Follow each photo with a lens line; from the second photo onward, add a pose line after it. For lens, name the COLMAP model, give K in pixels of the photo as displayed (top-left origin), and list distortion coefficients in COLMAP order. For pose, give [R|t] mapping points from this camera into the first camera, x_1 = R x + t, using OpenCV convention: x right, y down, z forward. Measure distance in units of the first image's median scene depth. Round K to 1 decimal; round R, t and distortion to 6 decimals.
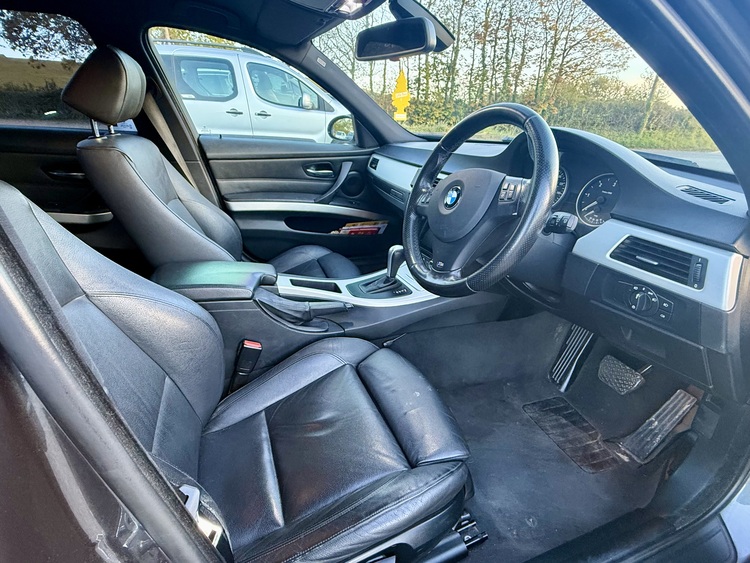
lens RADIAL K [[369.6, 0, 370.0], [0, 369.6, 281.2], [0, 0, 1]] dist [0.002607, -0.001921]
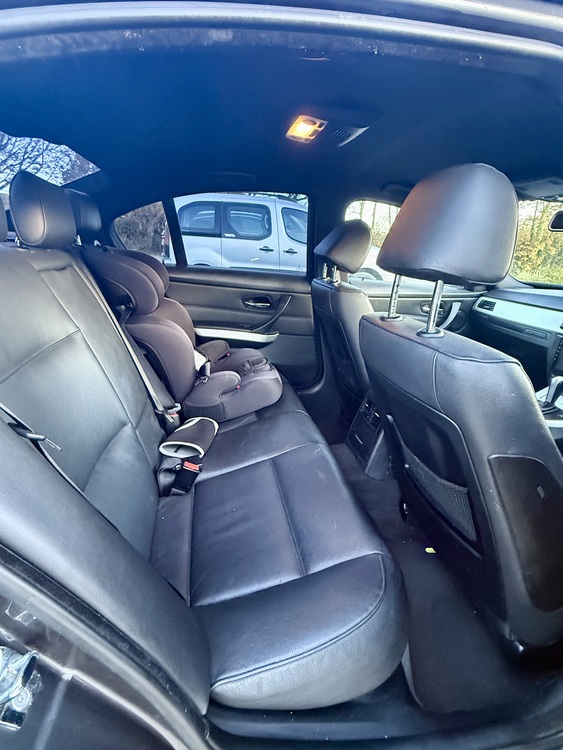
lens RADIAL K [[369.6, 0, 279.8], [0, 369.6, 371.9], [0, 0, 1]] dist [0.002607, -0.001921]
pose [[0.985216, 0.073624, -0.154688, -0.391158], [-0.089009, 0.991490, -0.094999, 0.049916], [0.146377, 0.107363, 0.983385, -0.187250]]
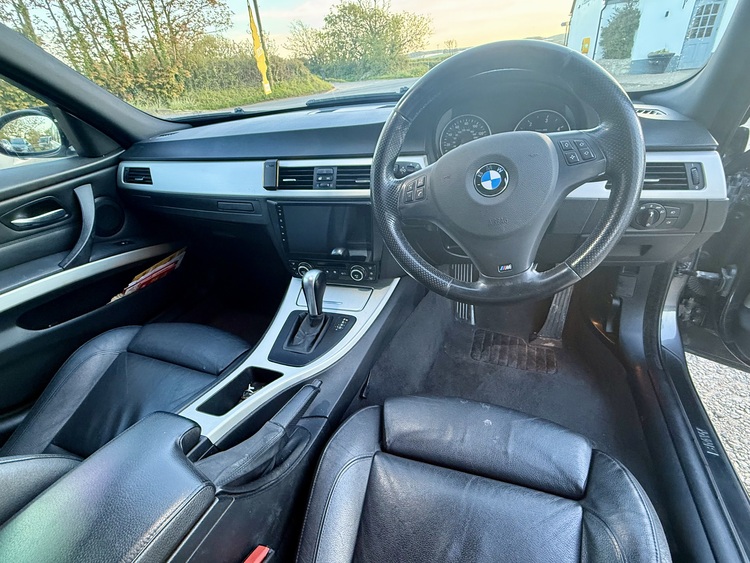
lens RADIAL K [[369.6, 0, 373.5], [0, 369.6, 283.0], [0, 0, 1]] dist [0.002607, -0.001921]
pose [[0.652609, -0.460751, 0.601506, -0.178135], [0.410719, 0.882231, 0.230171, -0.119002], [-0.636719, 0.096838, 0.764991, 0.232174]]
